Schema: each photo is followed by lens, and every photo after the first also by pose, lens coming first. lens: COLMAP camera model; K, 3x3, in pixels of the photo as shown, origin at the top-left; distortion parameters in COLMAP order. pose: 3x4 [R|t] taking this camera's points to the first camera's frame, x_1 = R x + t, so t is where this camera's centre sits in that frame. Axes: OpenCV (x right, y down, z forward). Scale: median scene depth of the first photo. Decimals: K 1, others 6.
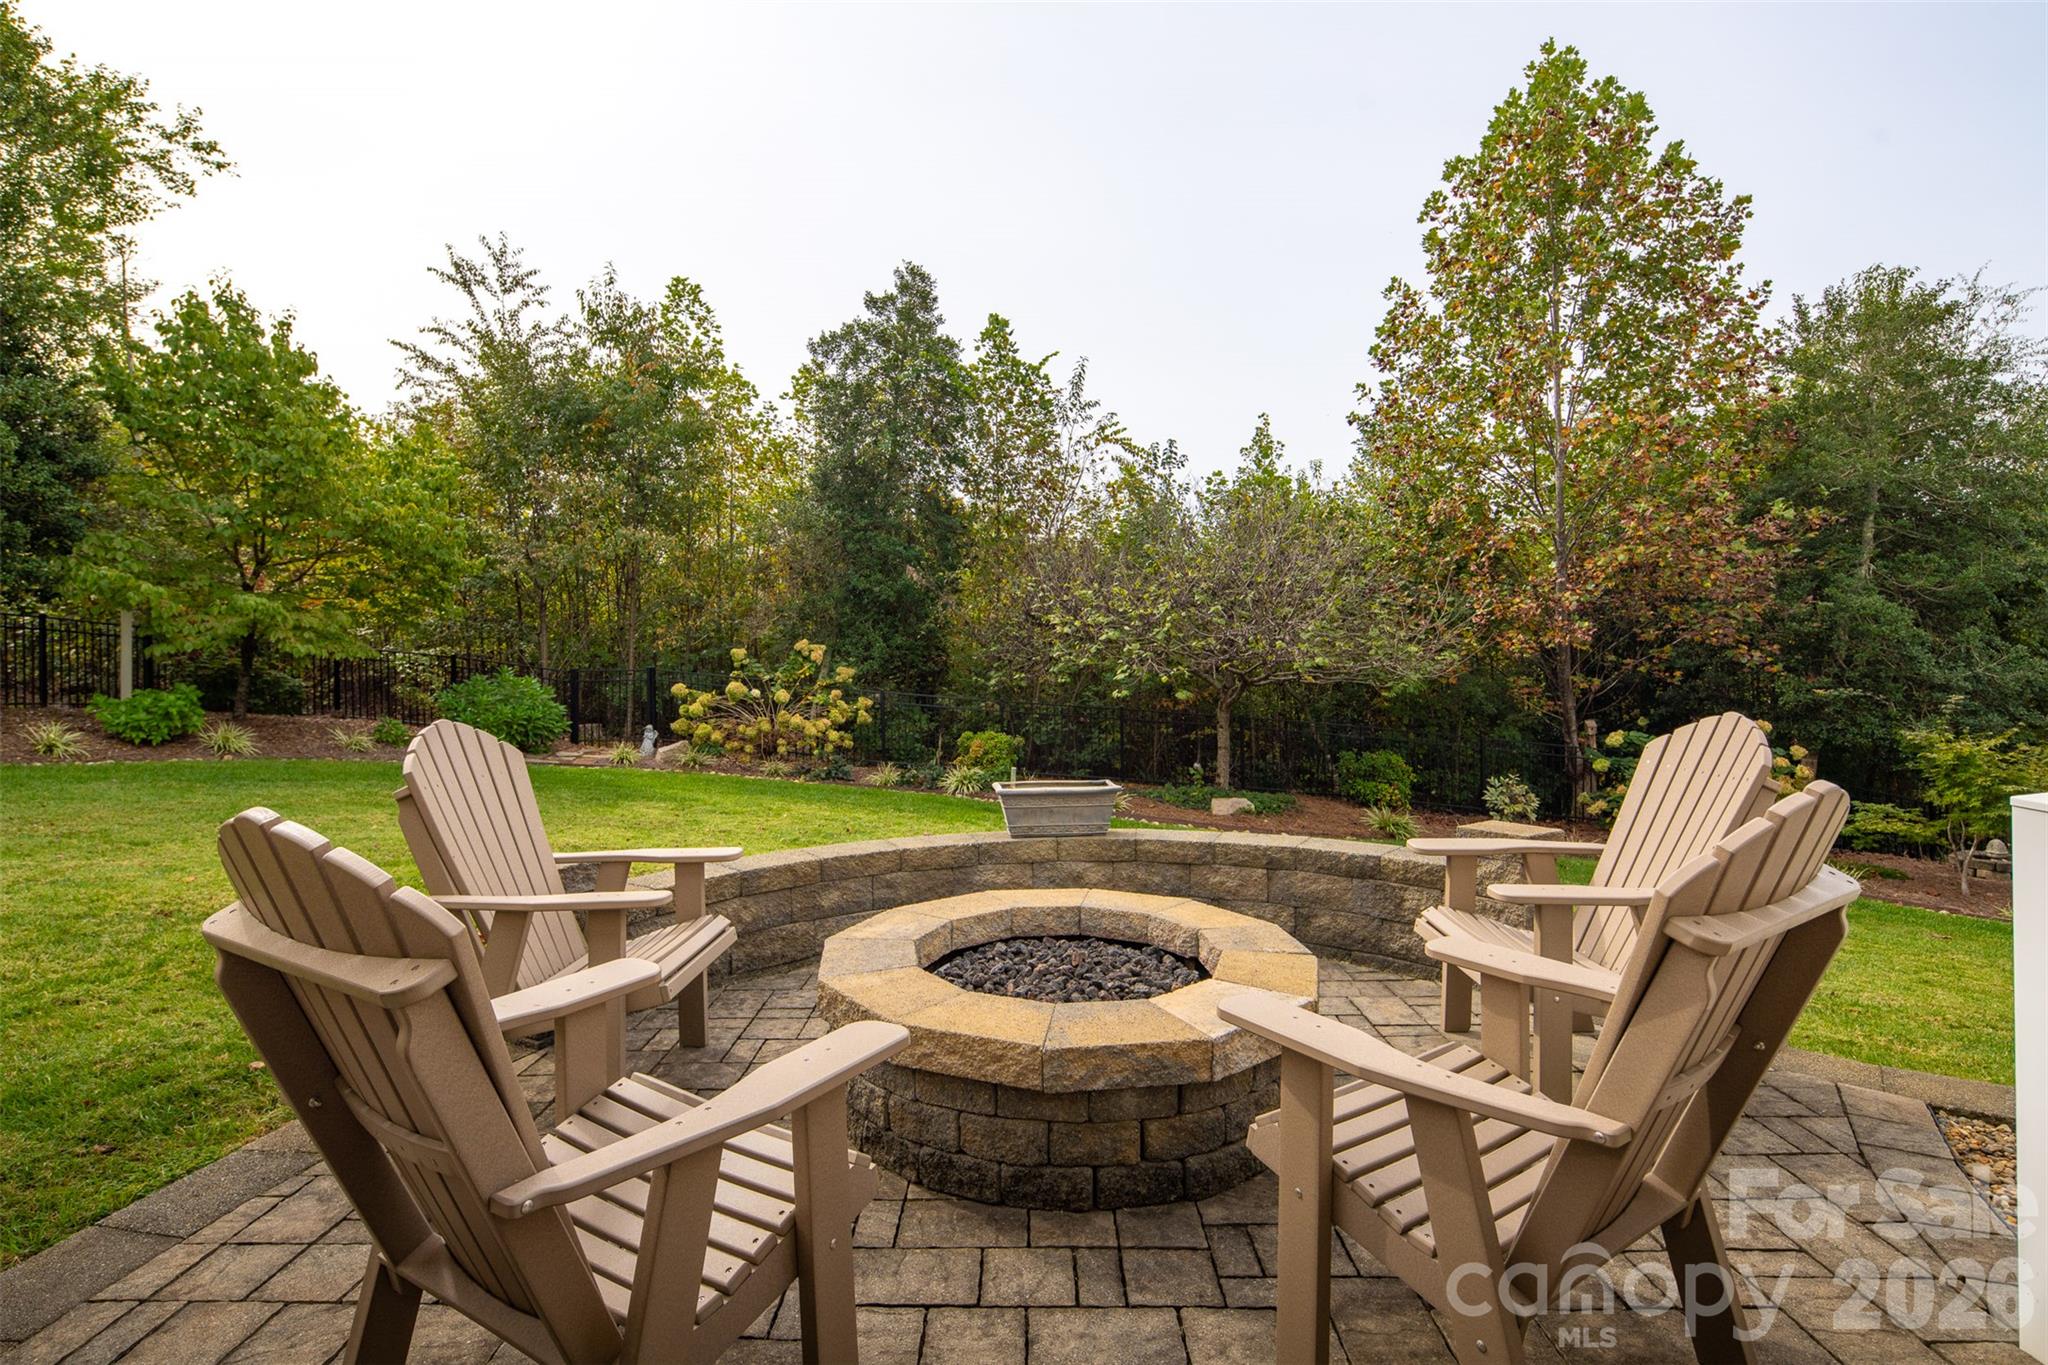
lens RADIAL K [[1033.8, 0, 1014.2], [0, 1033.8, 657.5], [0, 0, 1]] dist [0.000984, -0.000628]
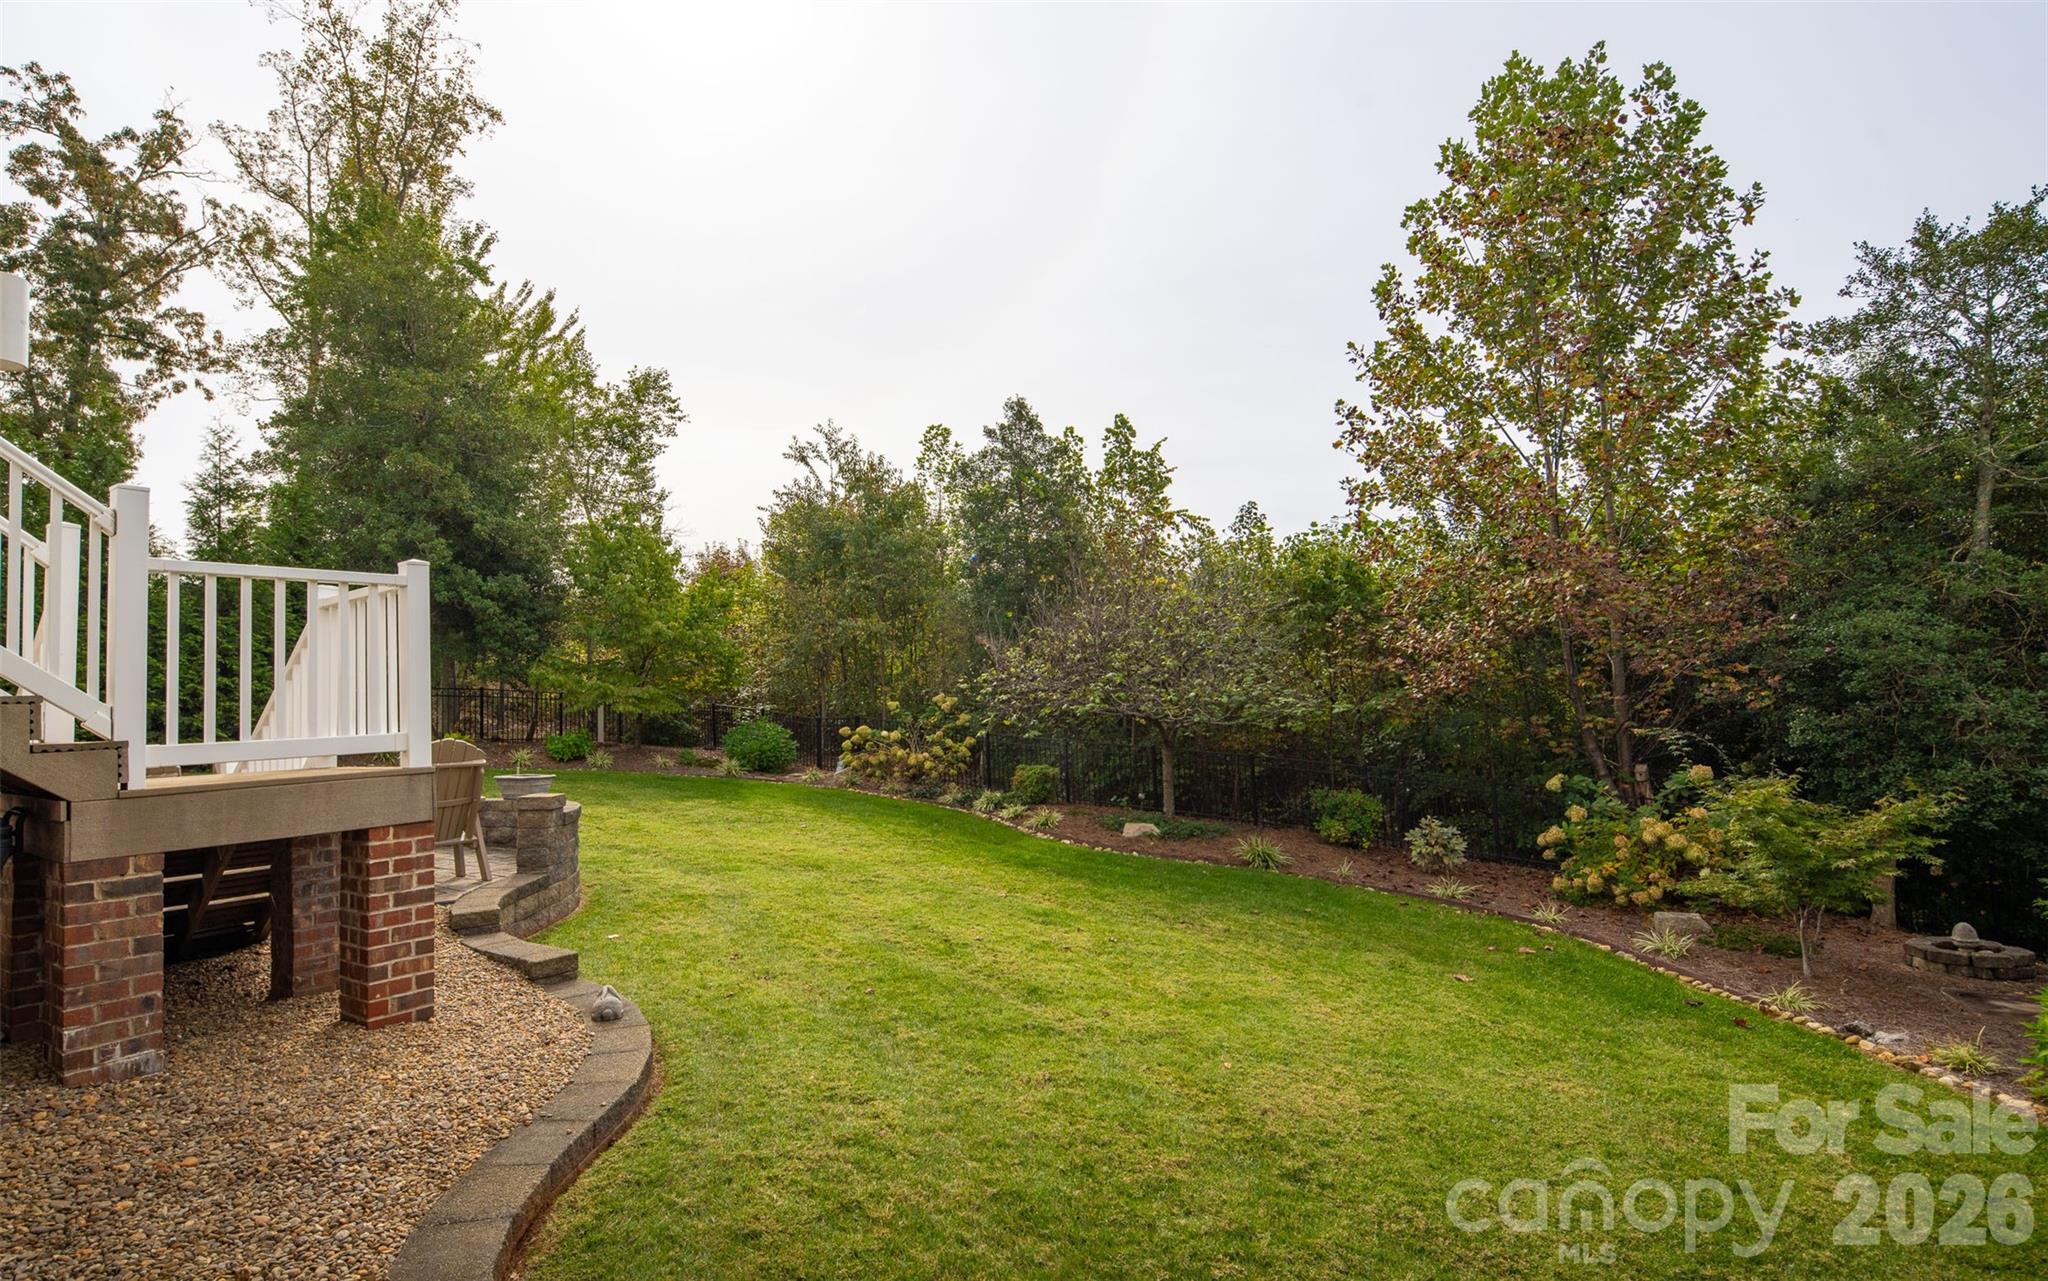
lens RADIAL K [[1039.9, 0, 1024.0], [0, 1039.9, 640.5], [0, 0, 1]] dist [0.001030, 0.000063]
pose [[0.812818, -0.052535, -0.580144, 0.629246], [0.020192, 0.997867, -0.062072, 0.000305], [0.582168, 0.038739, 0.812145, -0.029462]]
